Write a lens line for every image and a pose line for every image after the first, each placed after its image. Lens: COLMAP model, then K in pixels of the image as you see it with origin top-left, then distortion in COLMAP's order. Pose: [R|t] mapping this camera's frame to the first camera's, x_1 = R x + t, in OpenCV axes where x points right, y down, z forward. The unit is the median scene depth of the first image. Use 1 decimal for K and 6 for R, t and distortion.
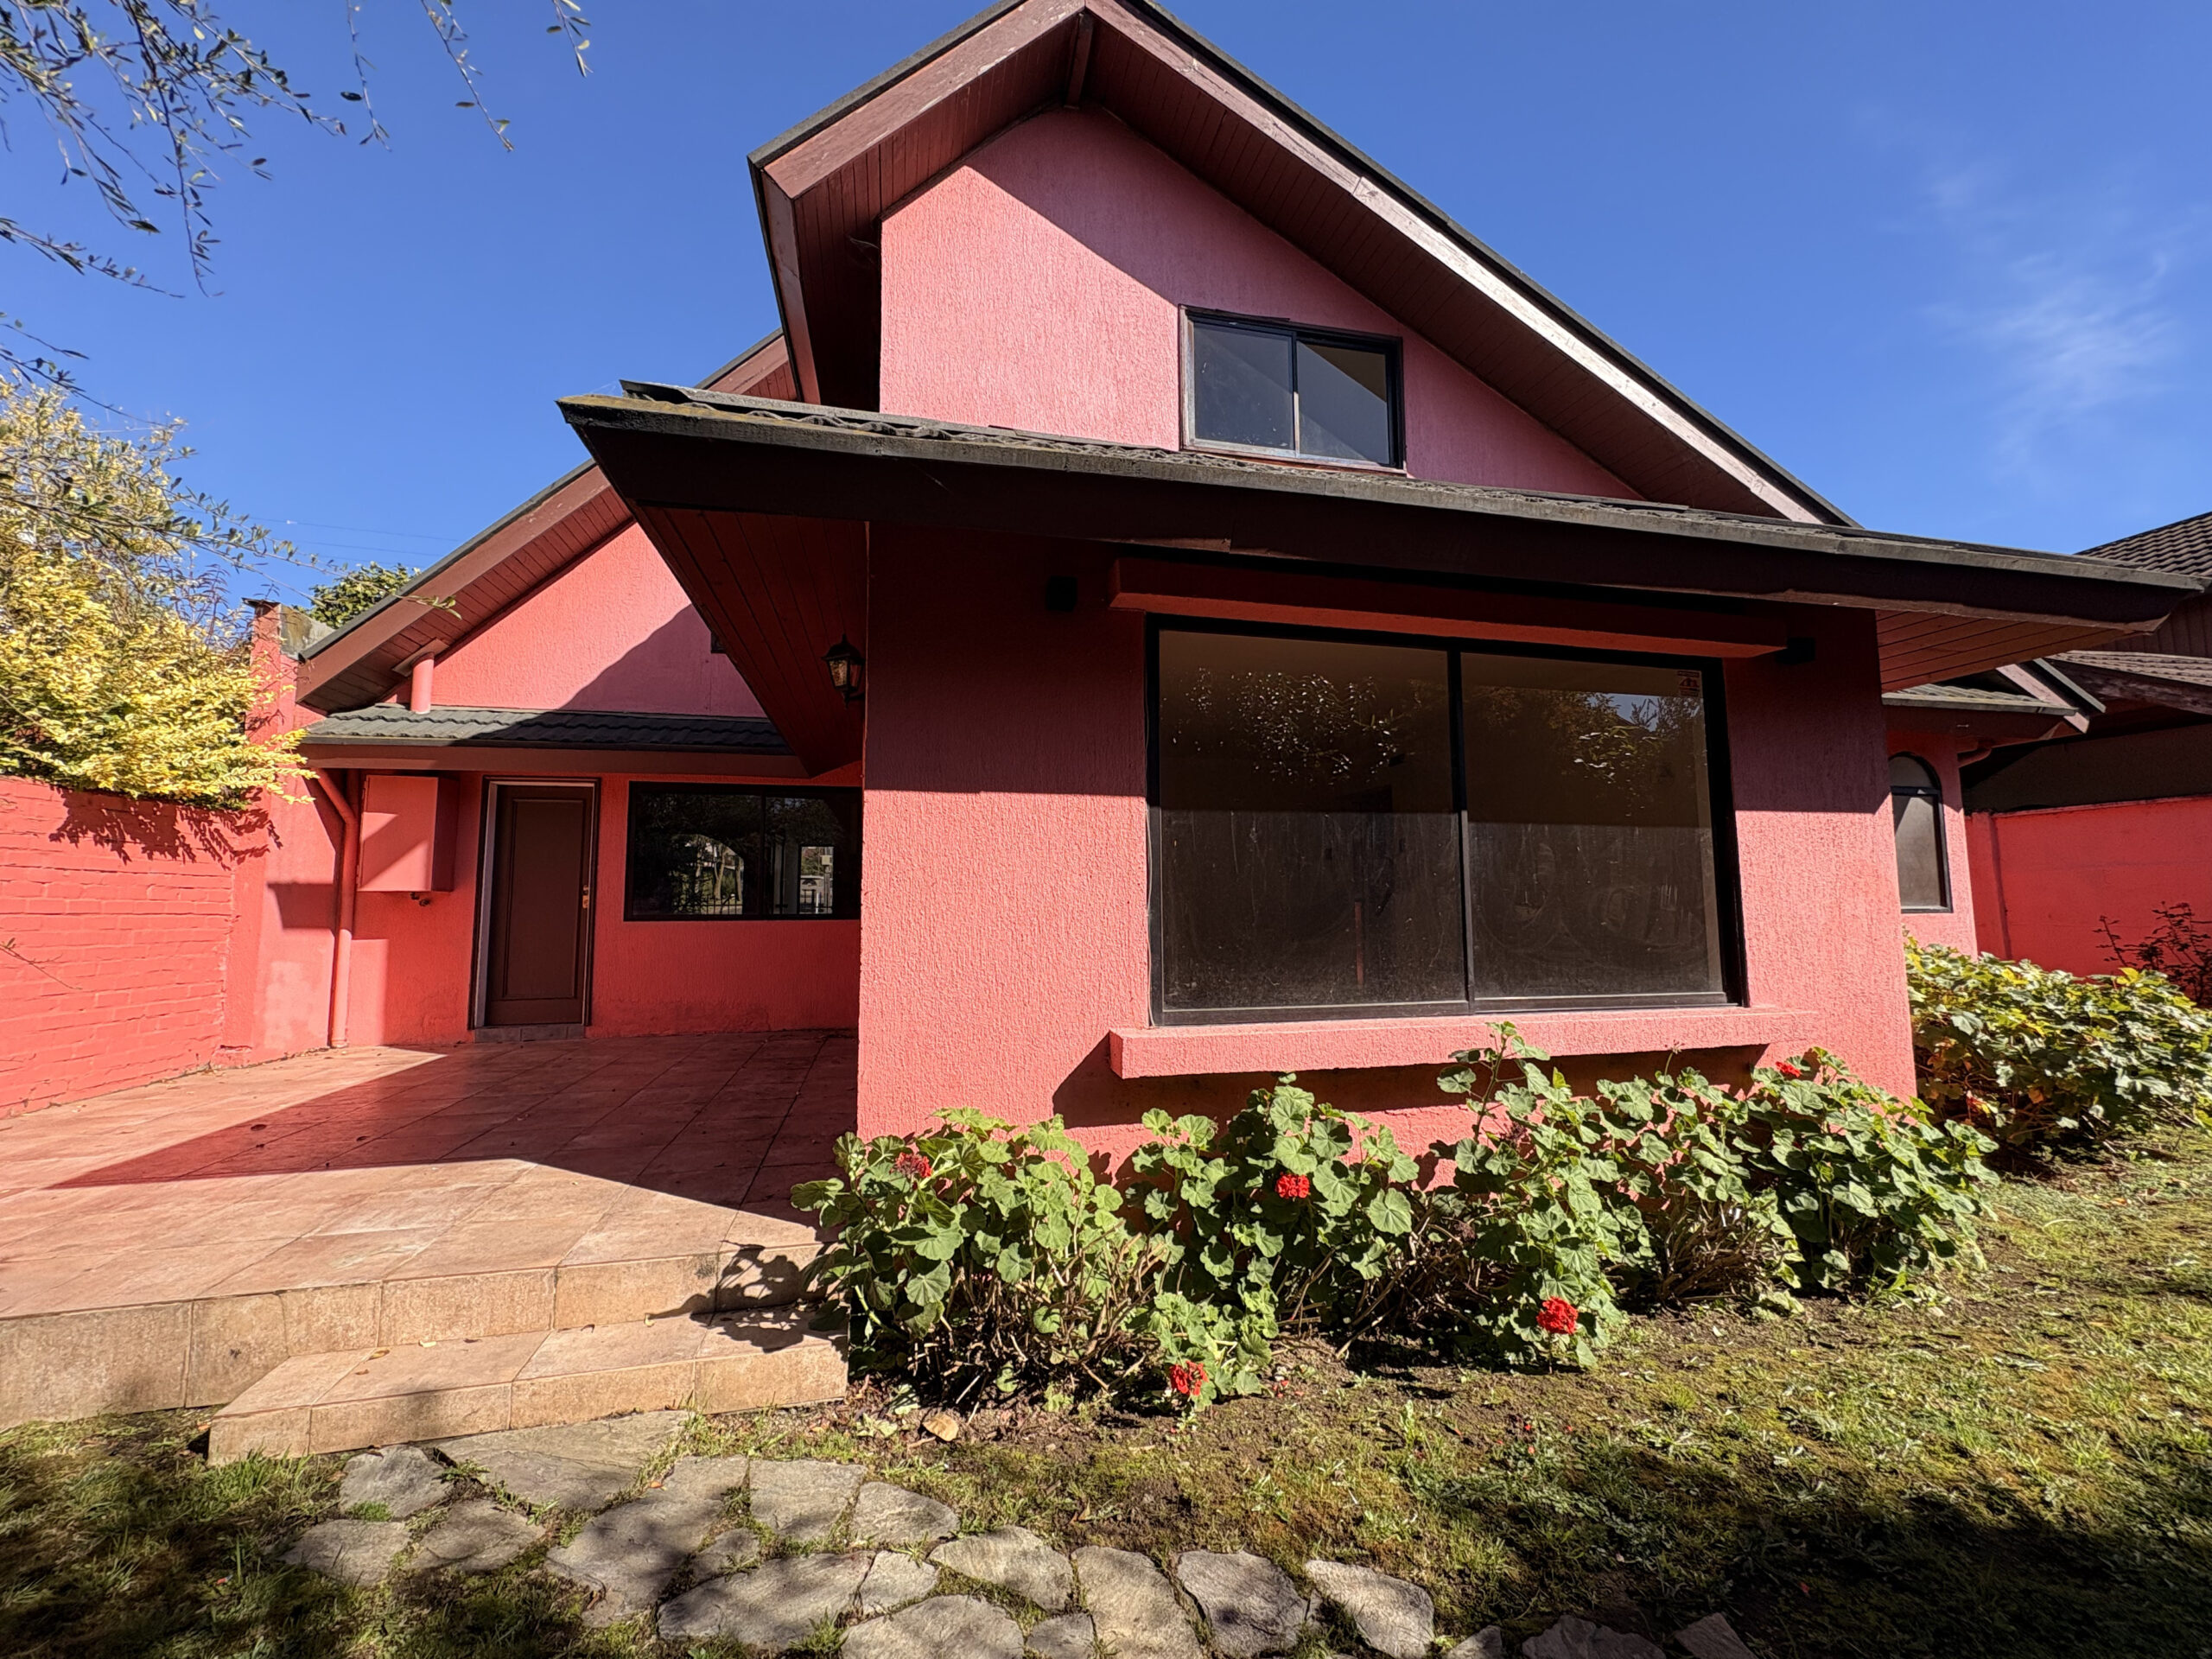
lens RADIAL K [[876.9, 0, 1107.0], [0, 876.9, 829.4], [0, 0, 1]] dist [0.000883, 0.000380]
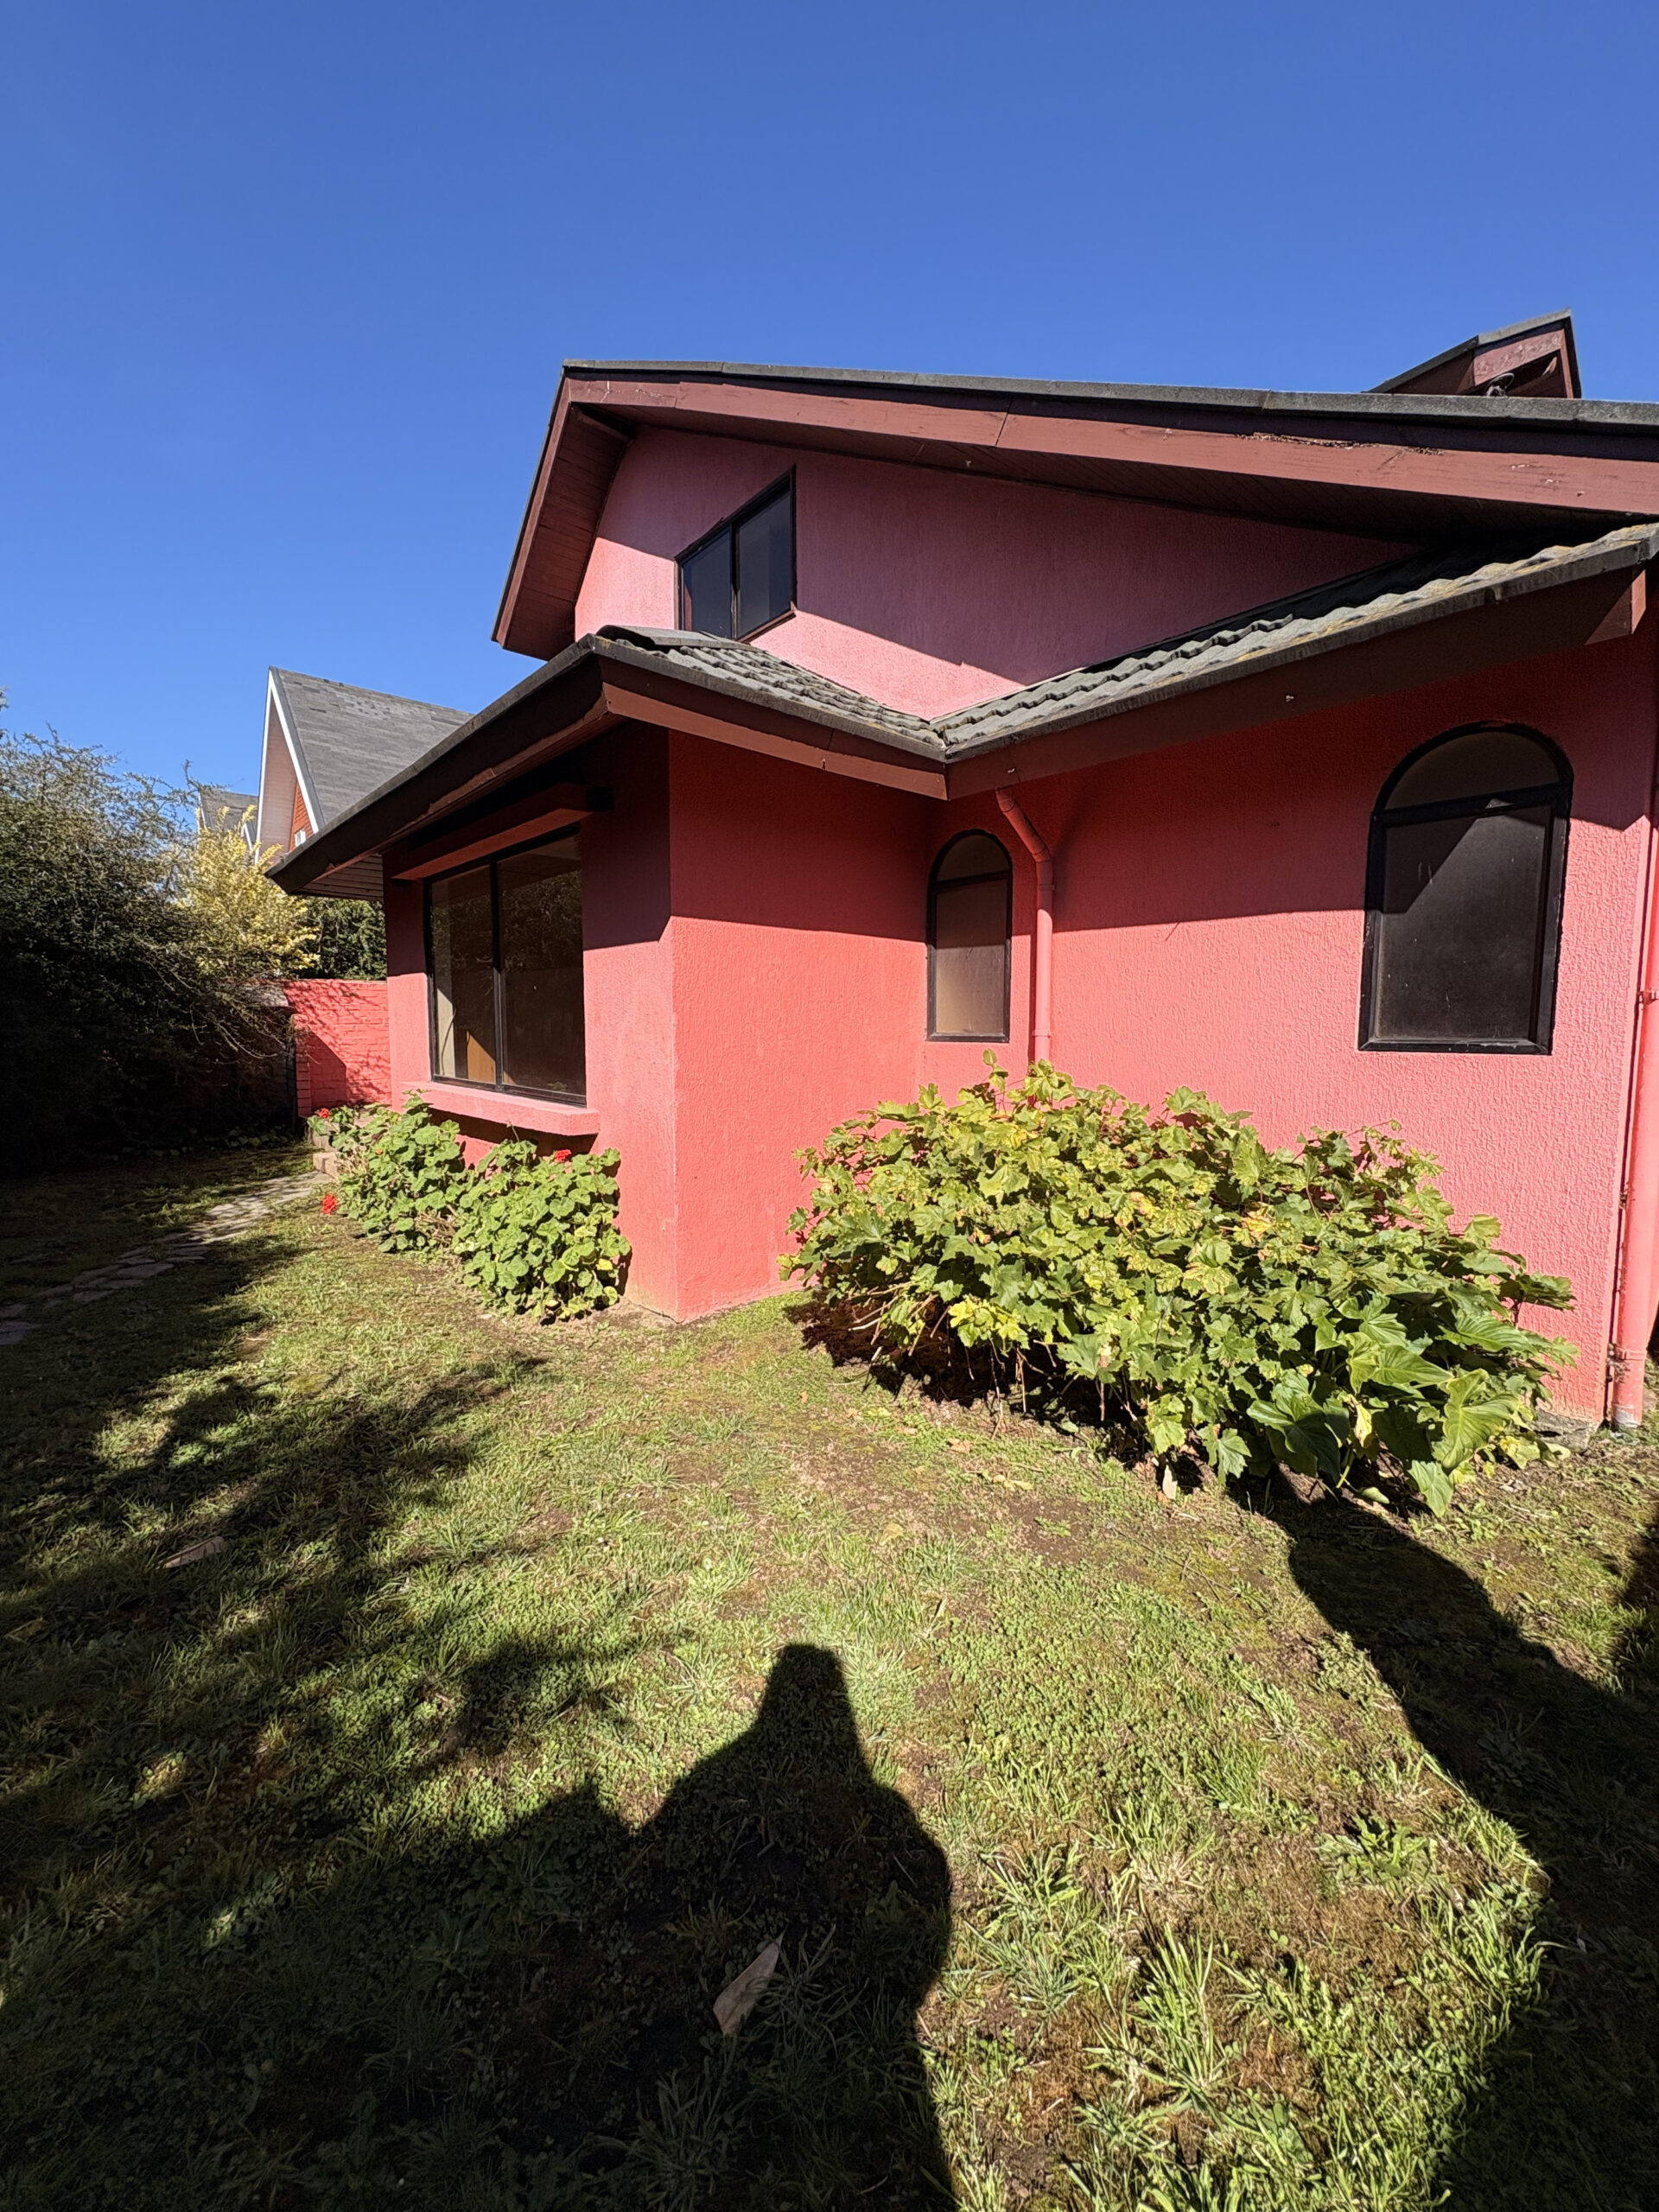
lens RADIAL K [[876.9, 0, 828.5], [0, 876.9, 1102.7], [0, 0, 1]] dist [0.000883, 0.000380]
pose [[0.460192, 0.091202, -0.883123, 1.944021], [0.066380, 0.988391, 0.136664, 0.040453], [0.885335, -0.121513, 0.448795, 0.734765]]
